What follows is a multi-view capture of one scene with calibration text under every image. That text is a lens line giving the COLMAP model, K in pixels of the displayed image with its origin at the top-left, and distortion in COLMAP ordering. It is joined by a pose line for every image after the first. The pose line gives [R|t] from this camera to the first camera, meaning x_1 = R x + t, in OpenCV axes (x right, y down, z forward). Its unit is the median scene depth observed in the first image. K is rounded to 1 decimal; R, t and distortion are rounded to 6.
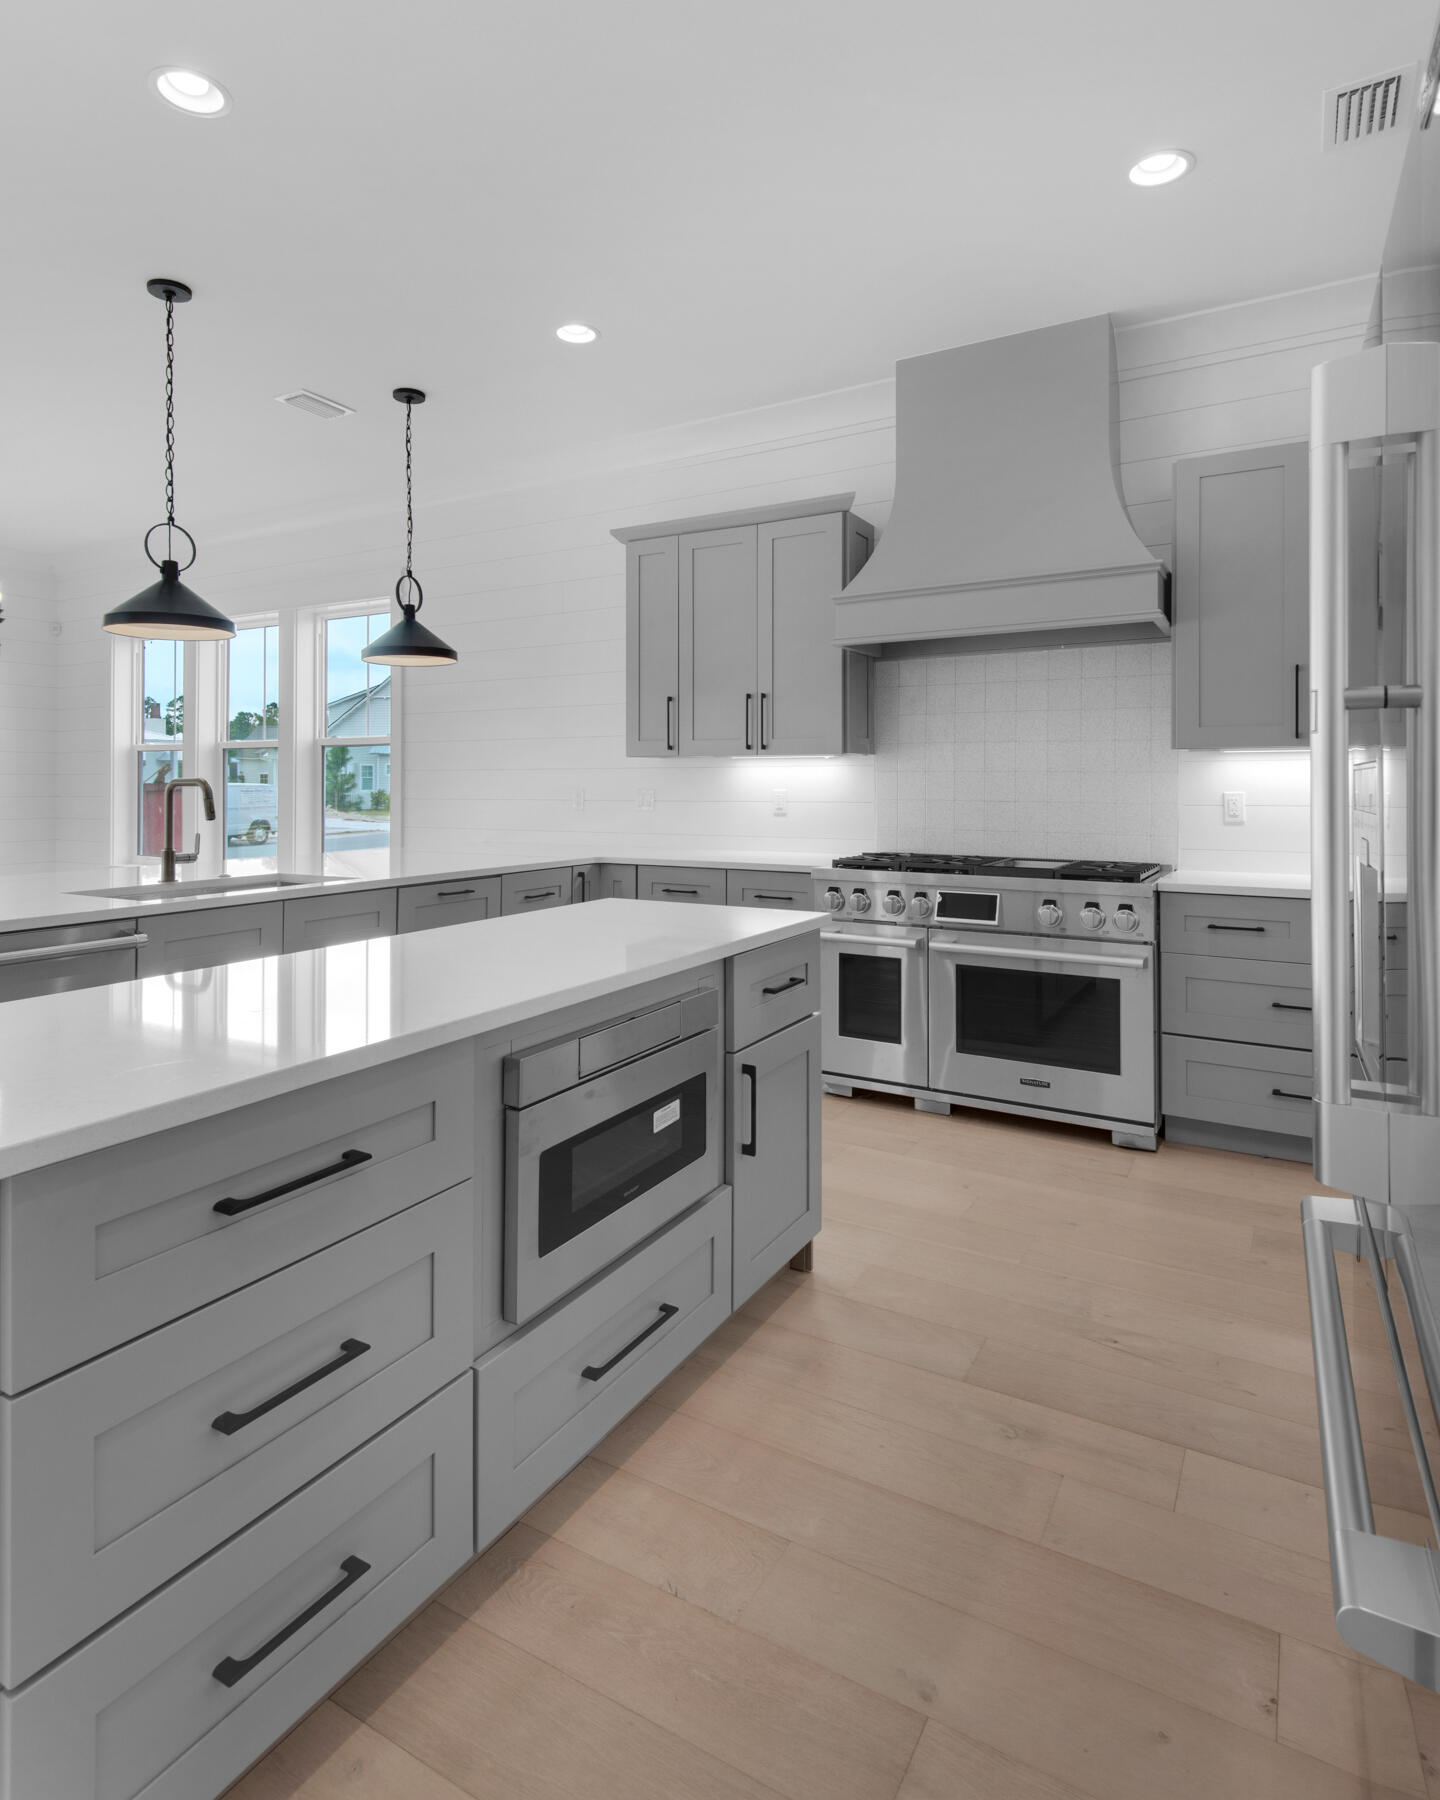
lens RADIAL K [[1011.1, 0, 719.9], [0, 1011.1, 776.2], [0, 0, 1]] dist [-0.025908, -0.003052]
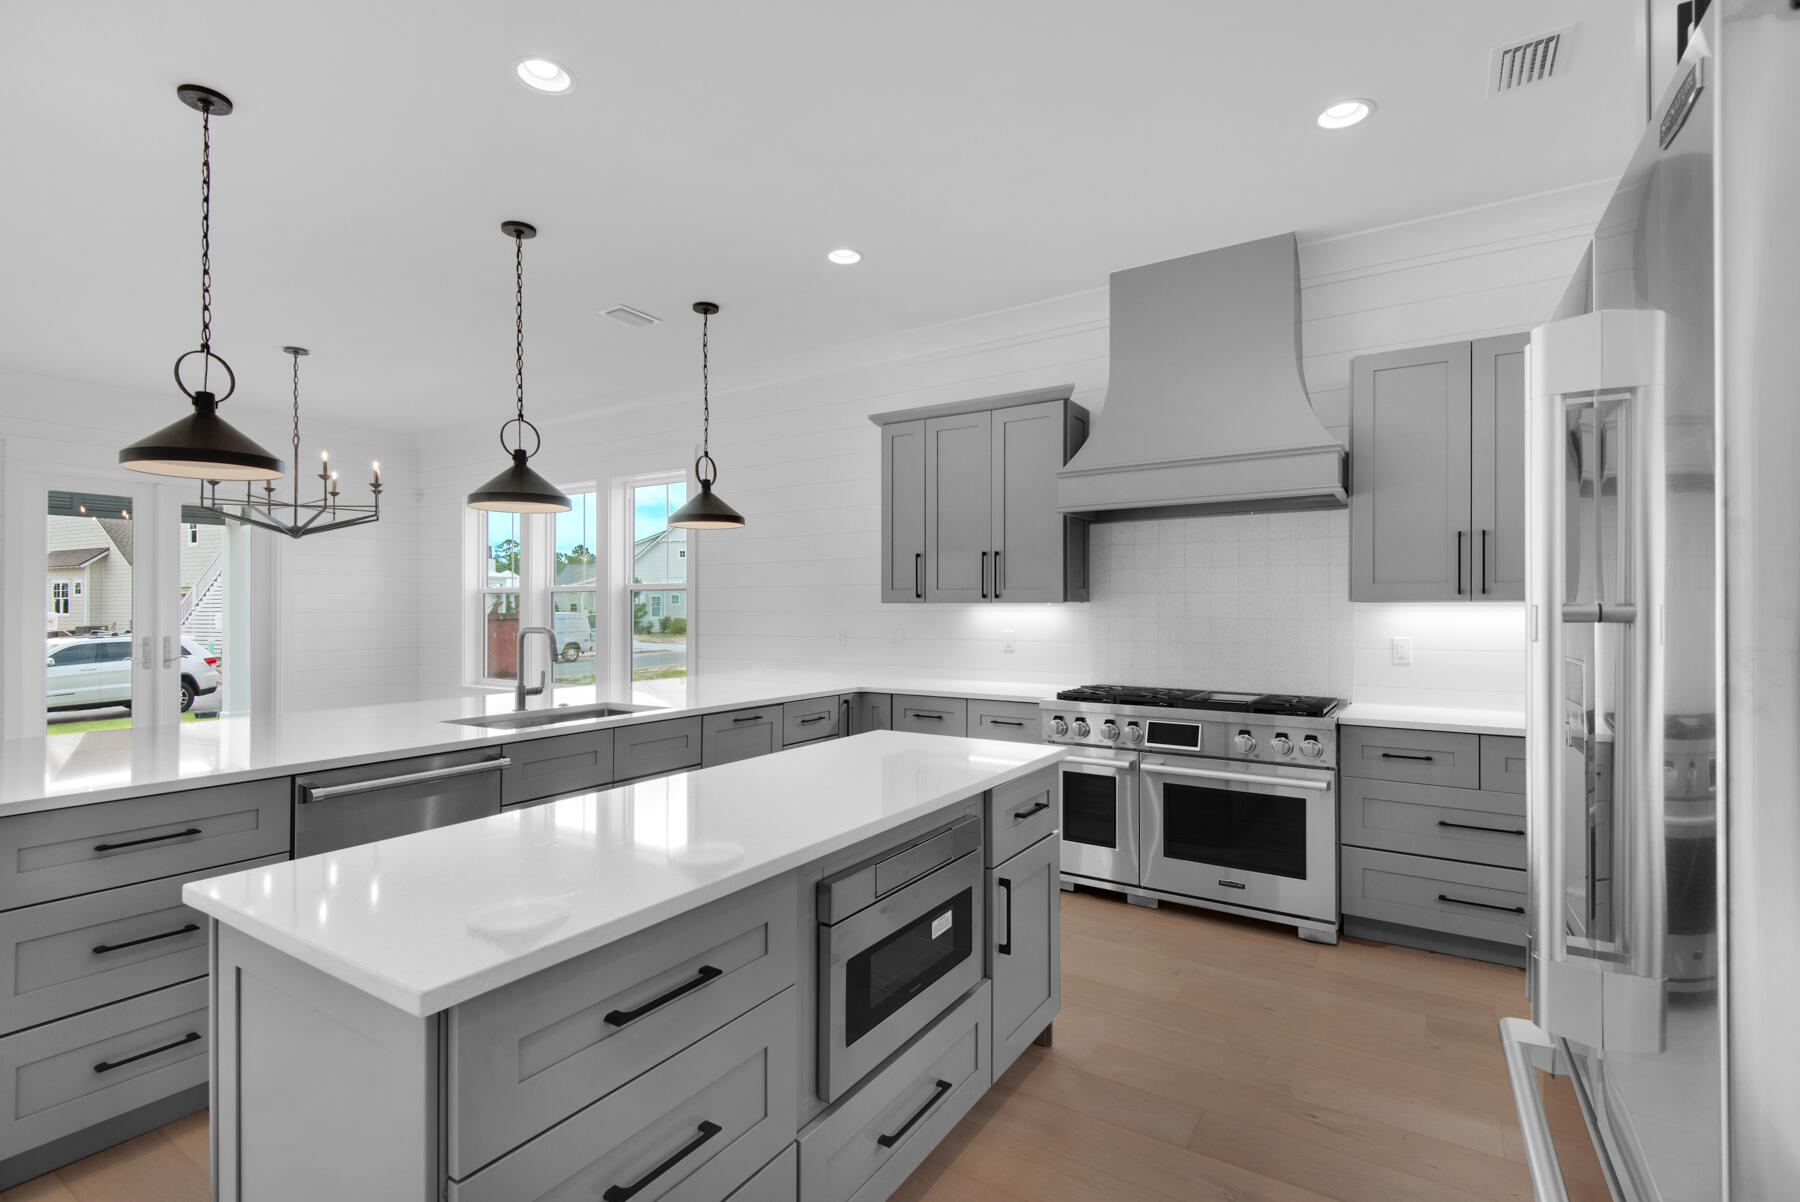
lens RADIAL K [[836.7, 0, 893.4], [0, 836.7, 602.2], [0, 0, 1]] dist [-0.028206, -0.002756]
pose [[0.998541, 0.002044, -0.053954, -0.033710], [-0.001994, 0.999998, 0.000979, -0.028972], [0.053956, -0.000870, 0.998543, 0.000744]]
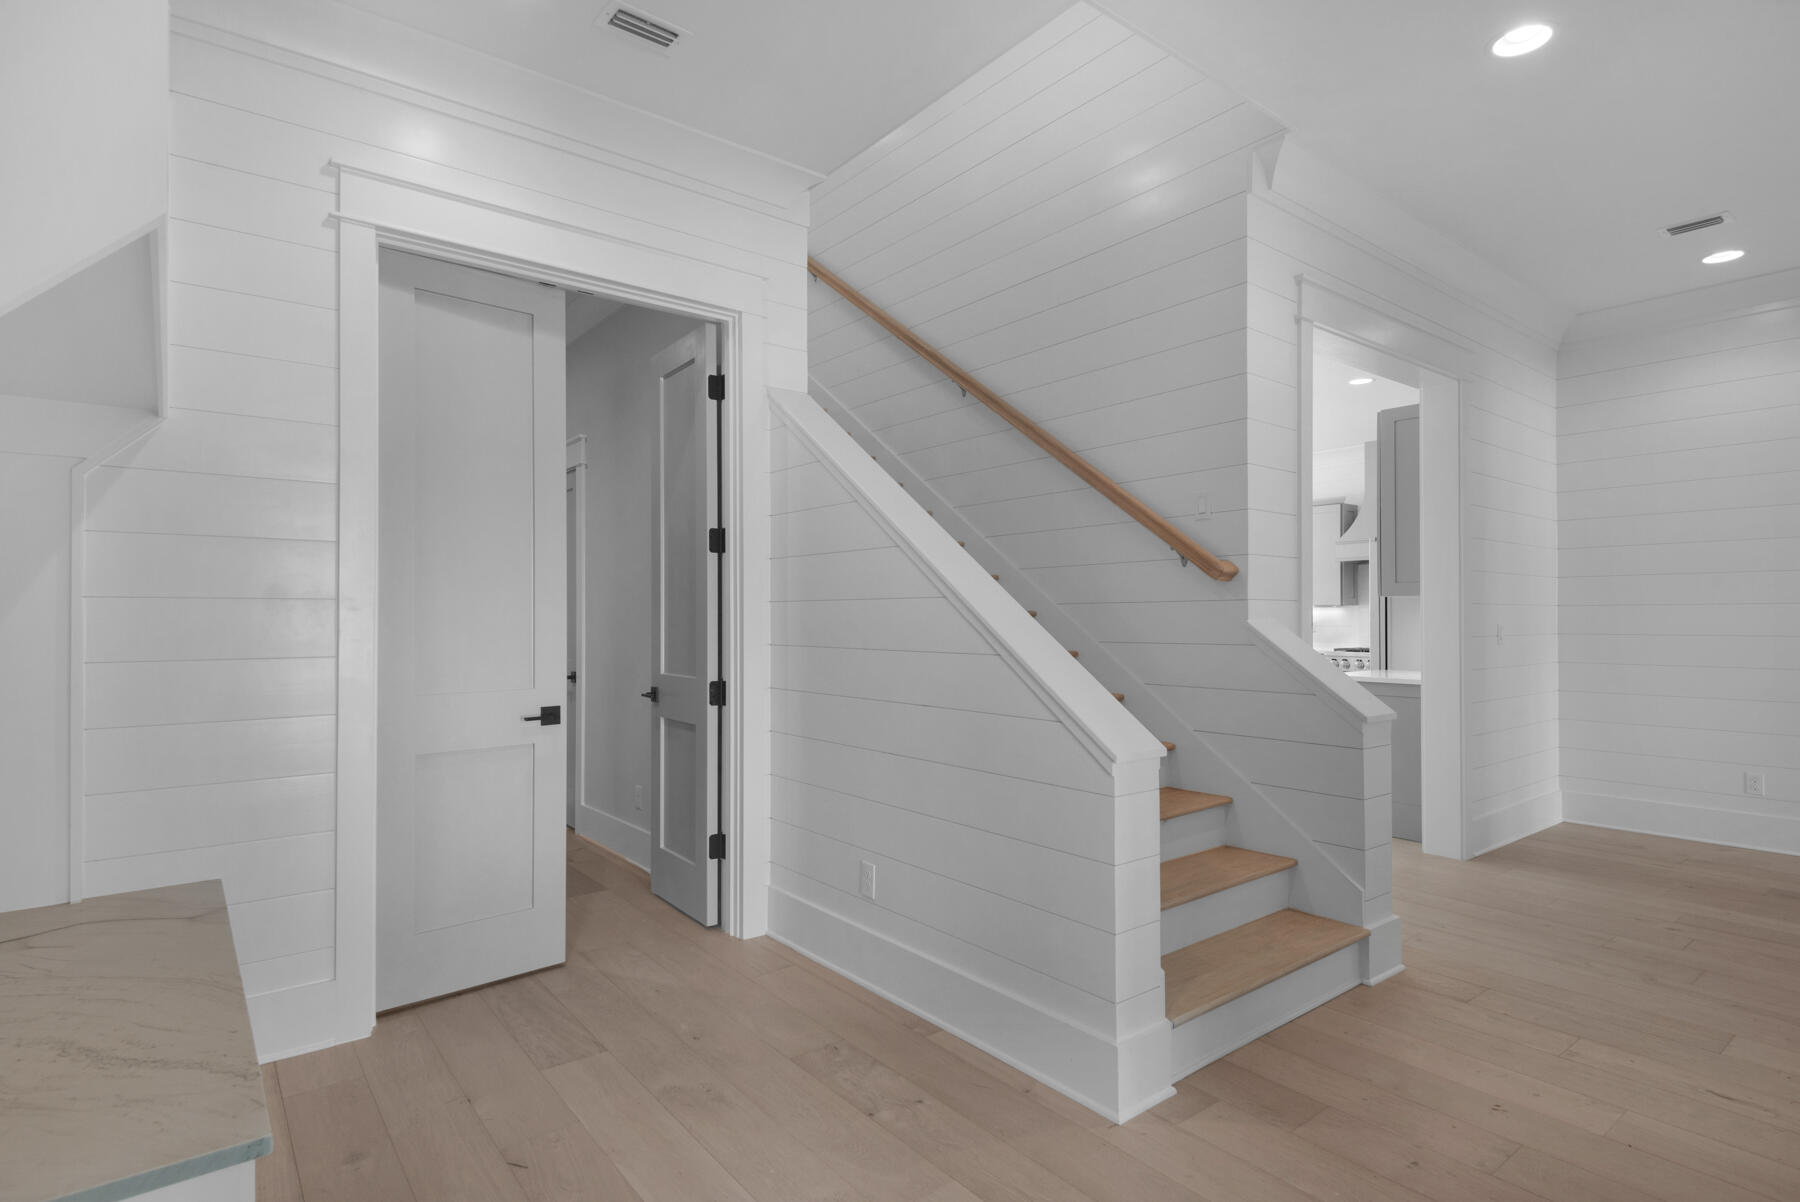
lens RADIAL K [[921.8, 0, 901.0], [0, 921.8, 605.9], [0, 0, 1]] dist [0.000029, 0.000000]
pose [[0.921550, -0.005334, -0.388223, 0.012130], [0.003249, 0.999977, -0.006027, -0.013899], [0.388246, 0.004293, 0.921546, -1.817617]]
